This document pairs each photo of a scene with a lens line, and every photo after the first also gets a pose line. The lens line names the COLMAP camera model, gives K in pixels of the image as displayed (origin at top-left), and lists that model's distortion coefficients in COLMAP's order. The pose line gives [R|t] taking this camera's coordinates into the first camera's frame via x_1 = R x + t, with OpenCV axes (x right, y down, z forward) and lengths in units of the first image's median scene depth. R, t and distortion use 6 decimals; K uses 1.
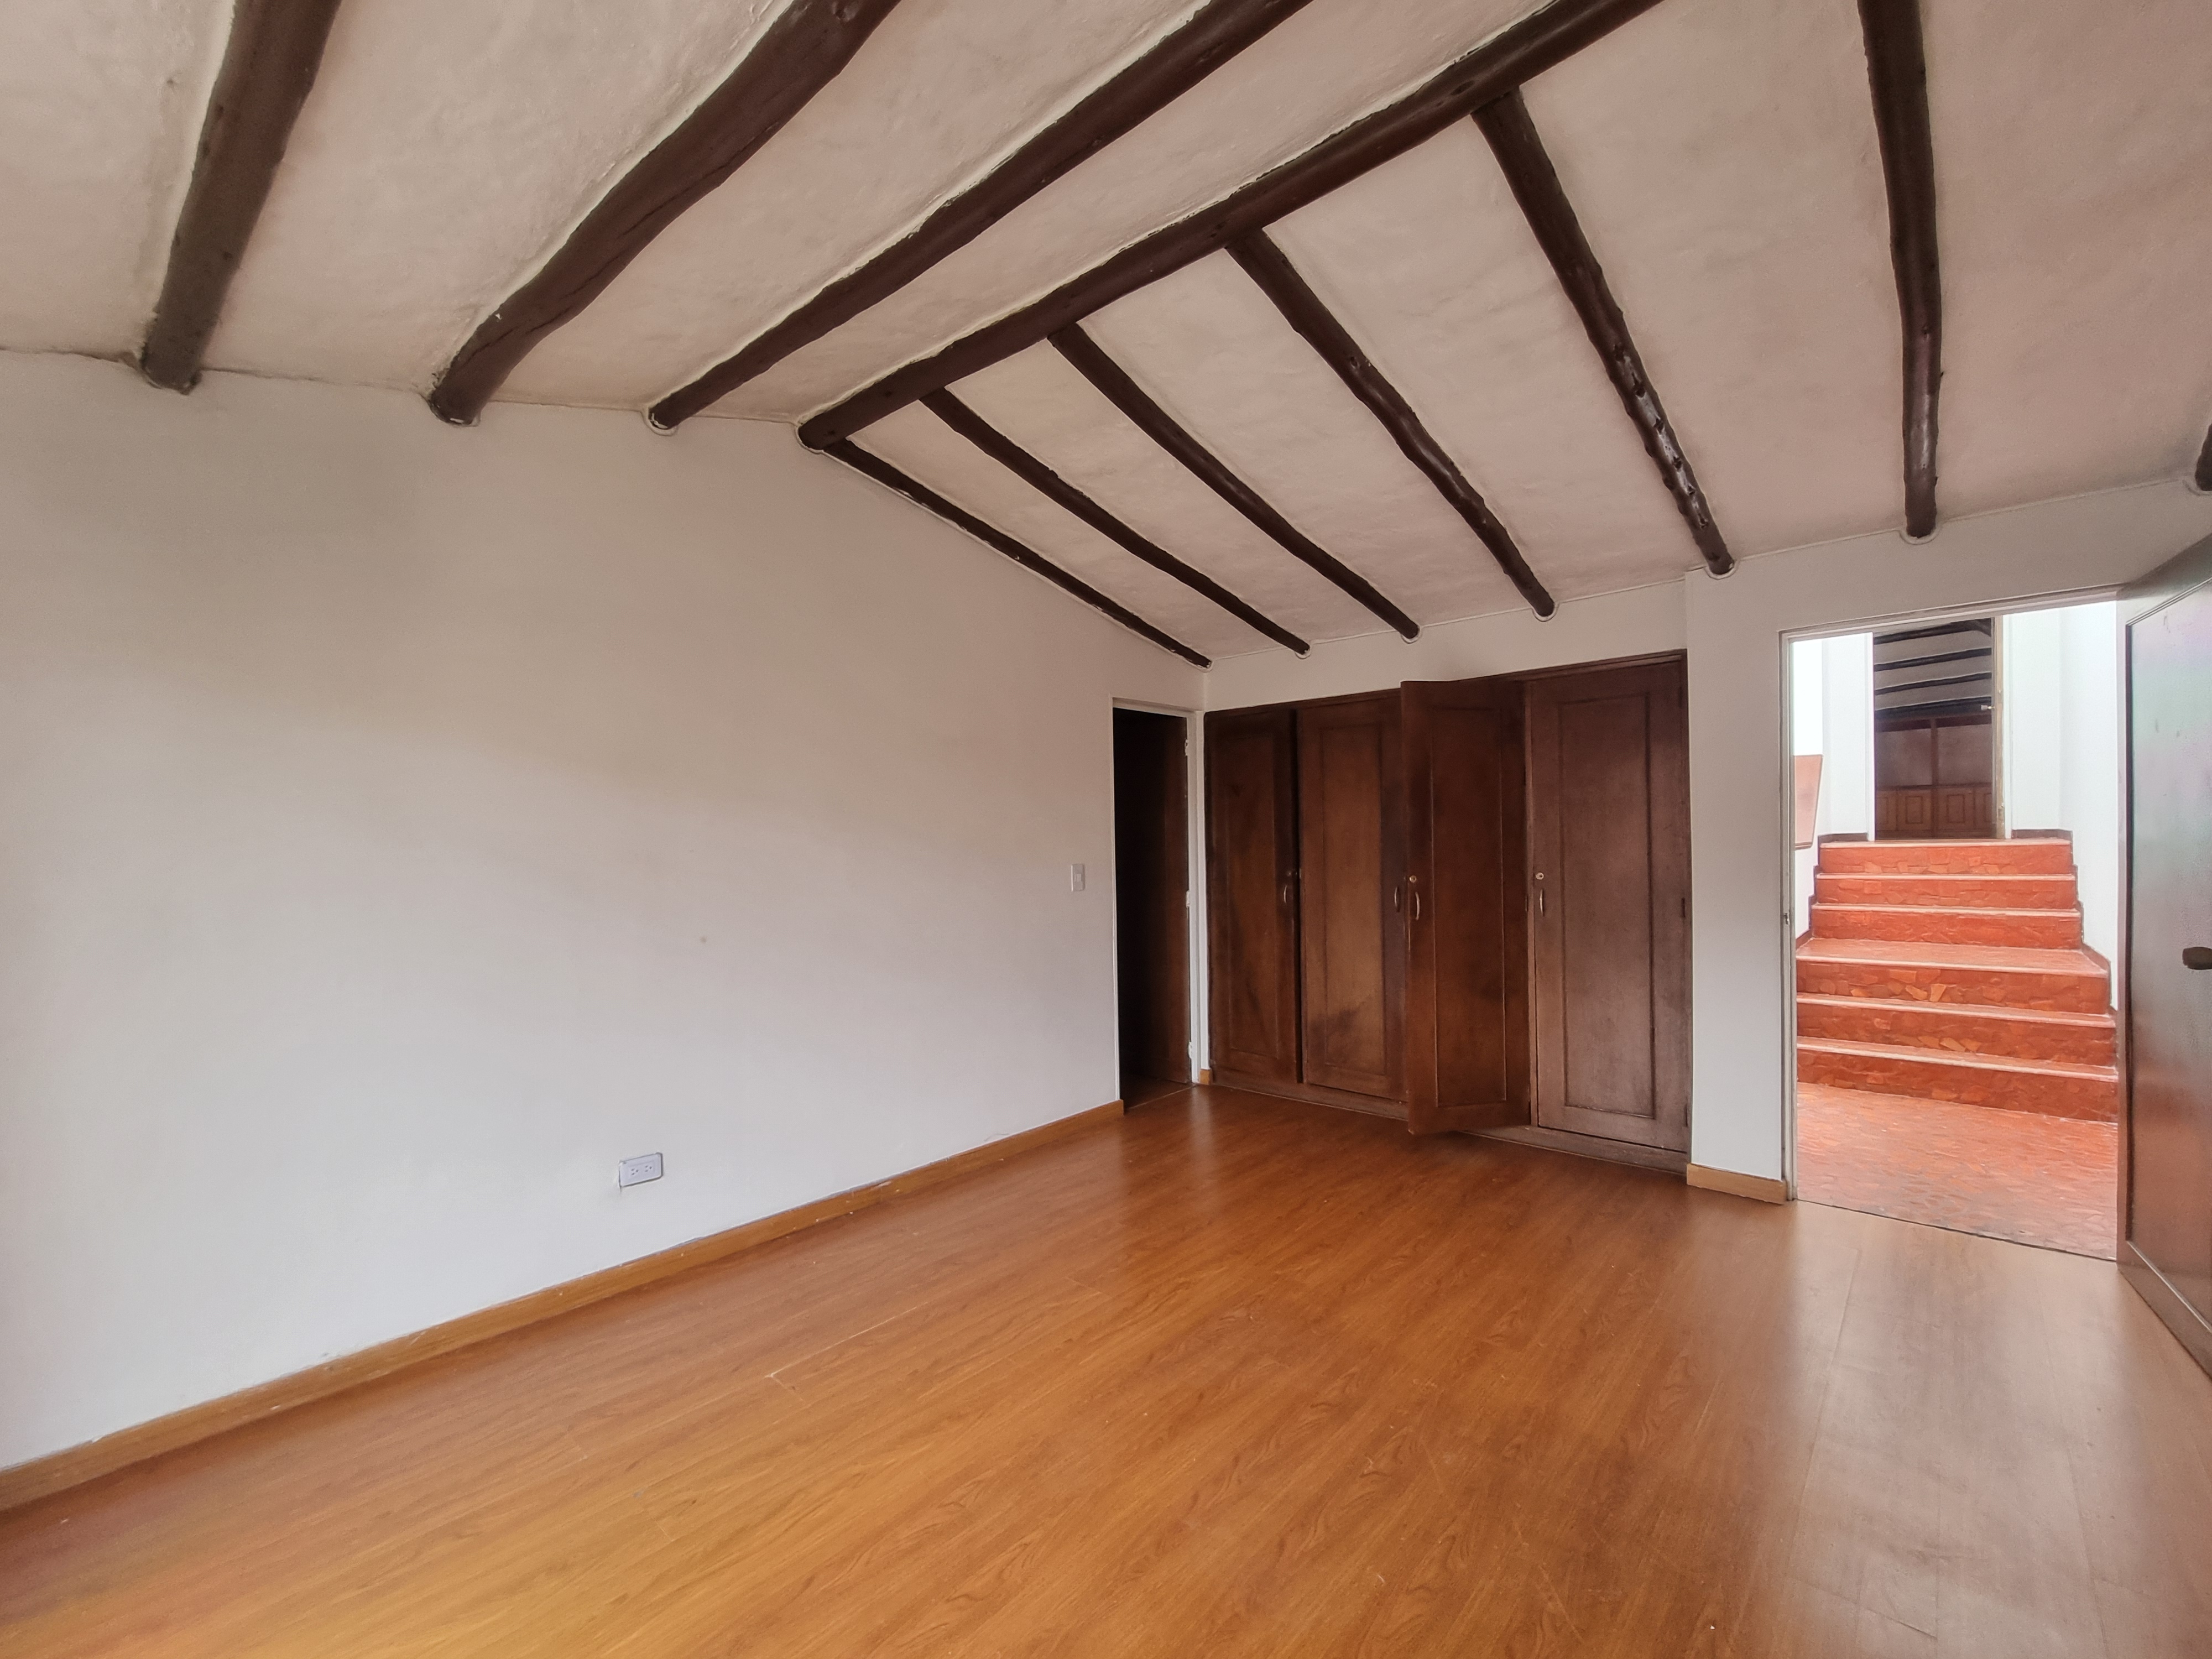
lens RADIAL K [[906.5, 0, 1106.7], [0, 906.5, 848.6], [0, 0, 1]] dist [-0.000124, -0.000380]
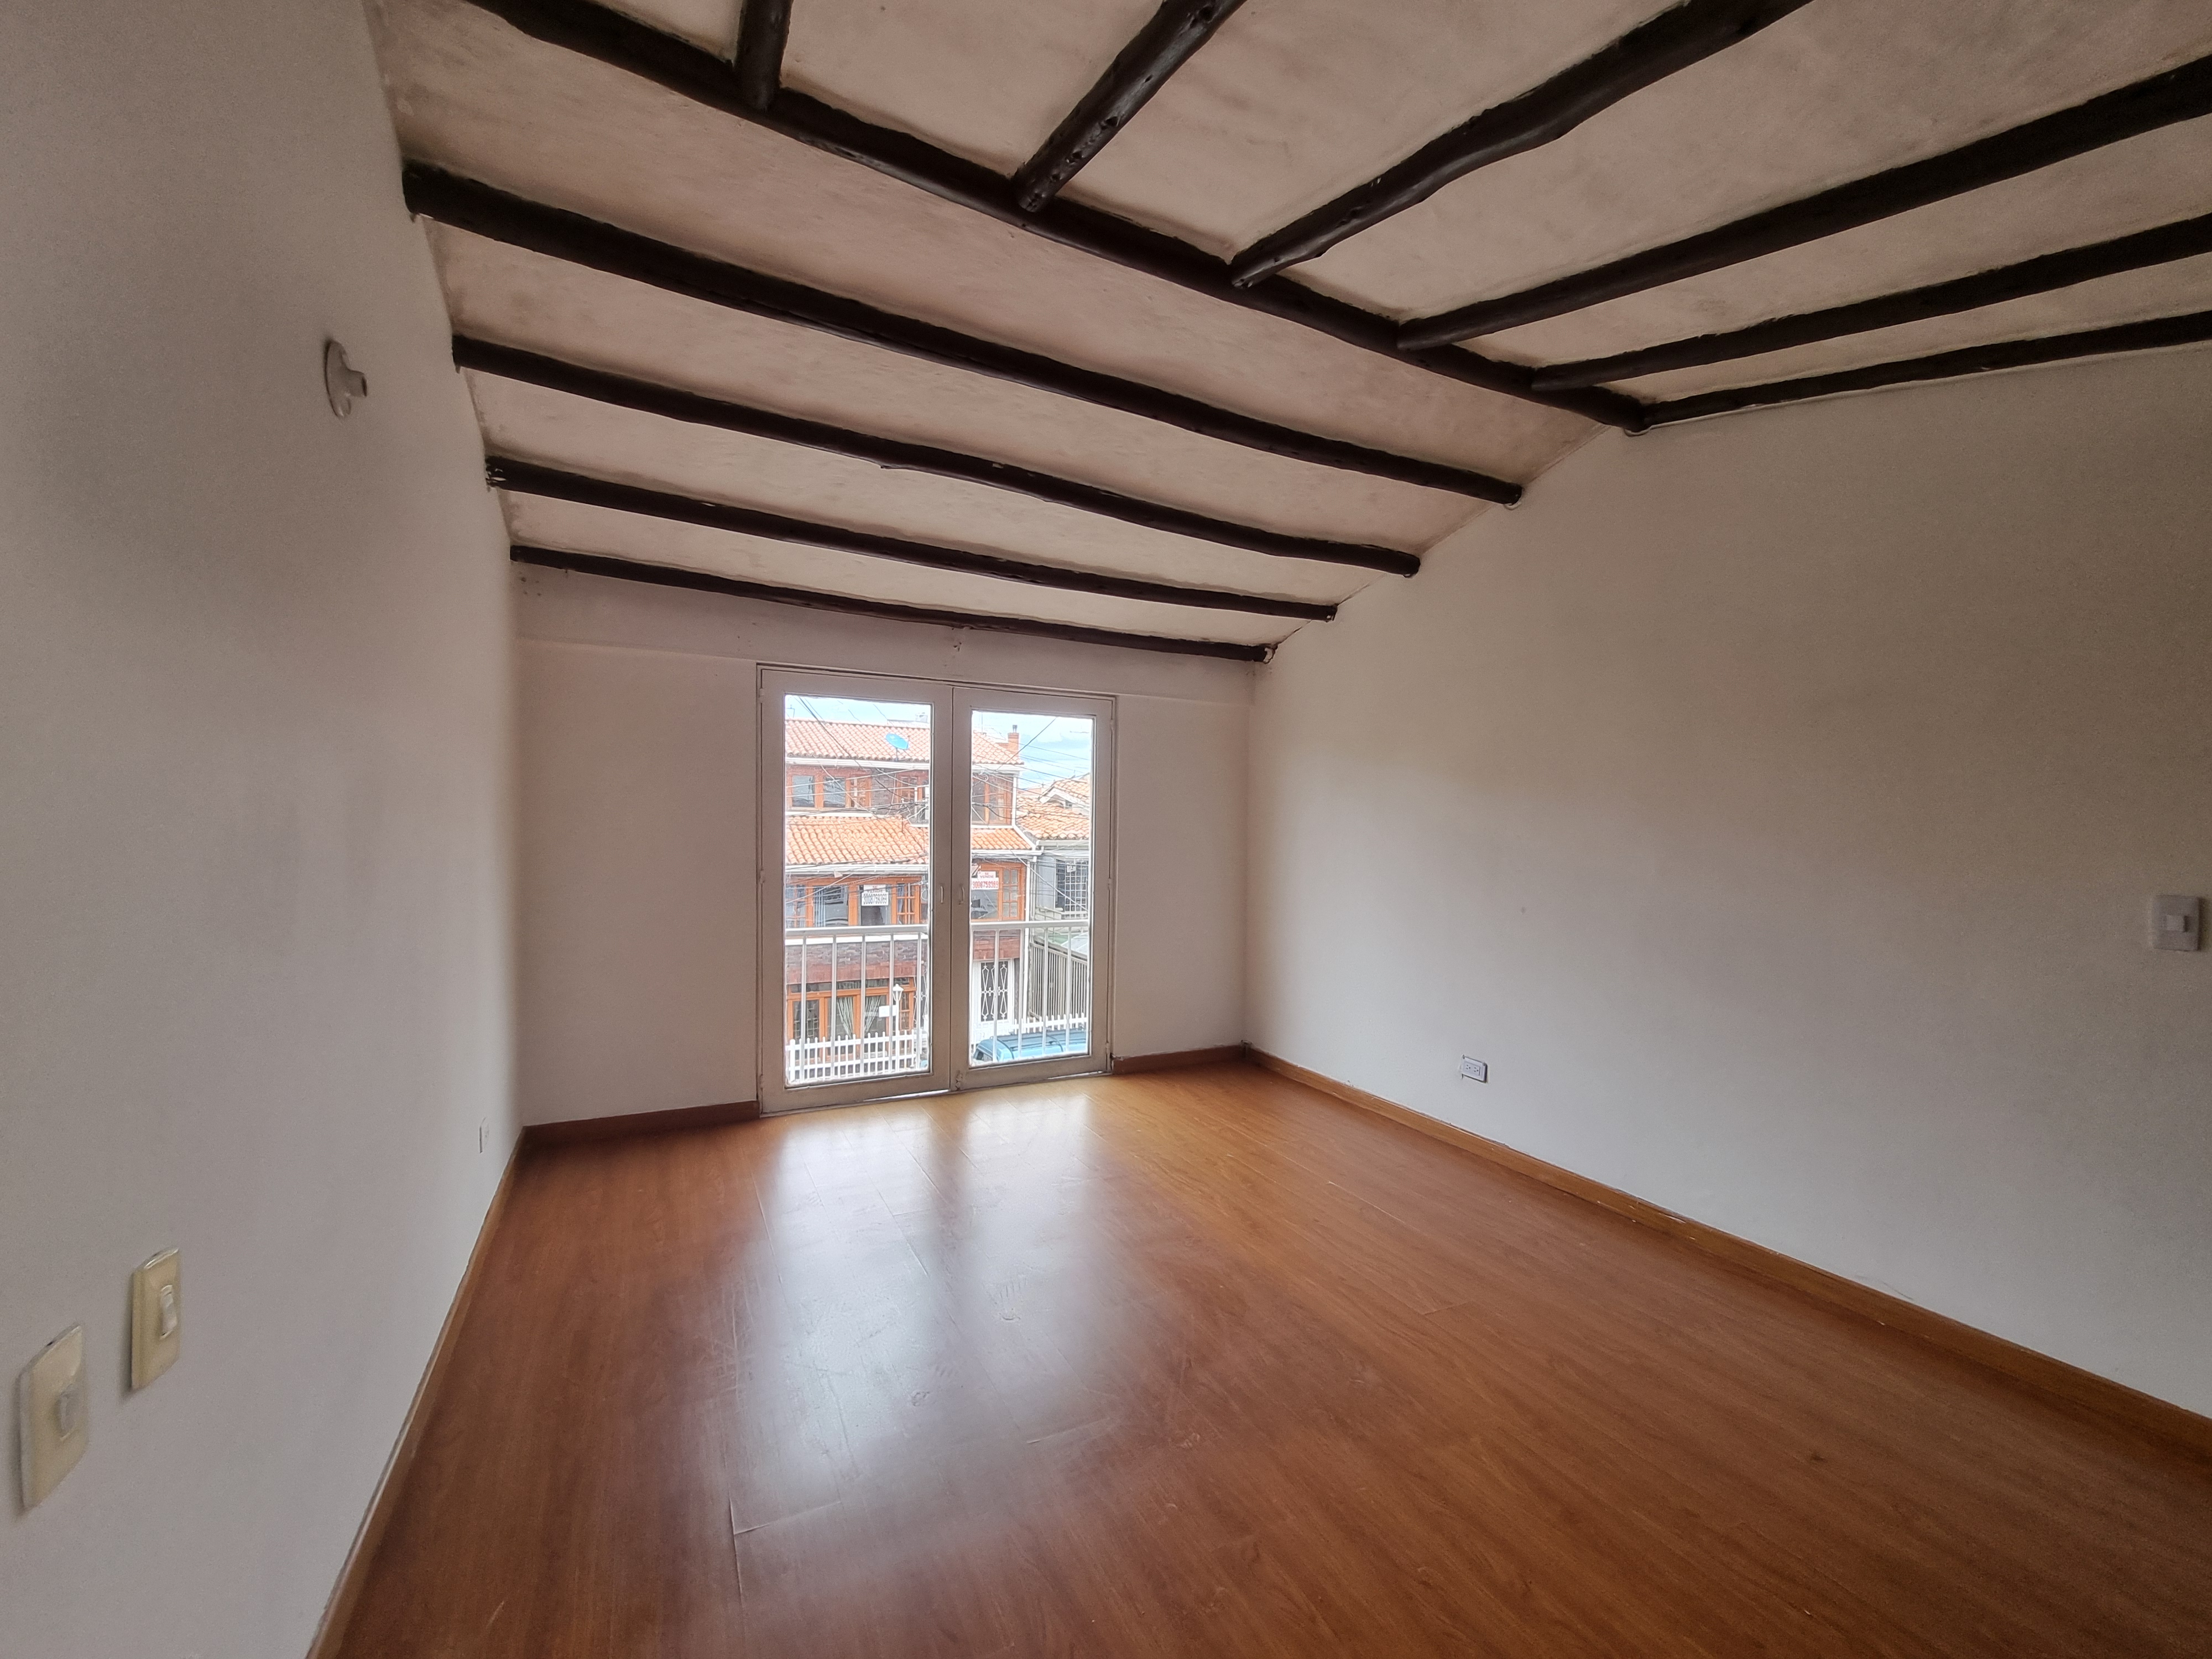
lens RADIAL K [[923.9, 0, 1104.5], [0, 923.9, 847.5], [0, 0, 1]] dist [-0.001526, -0.000012]
pose [[-0.365432, 0.039459, -0.930001, 1.055936], [-0.011165, 0.998843, 0.046767, -0.040244], [0.930771, 0.027473, -0.364569, 1.072343]]
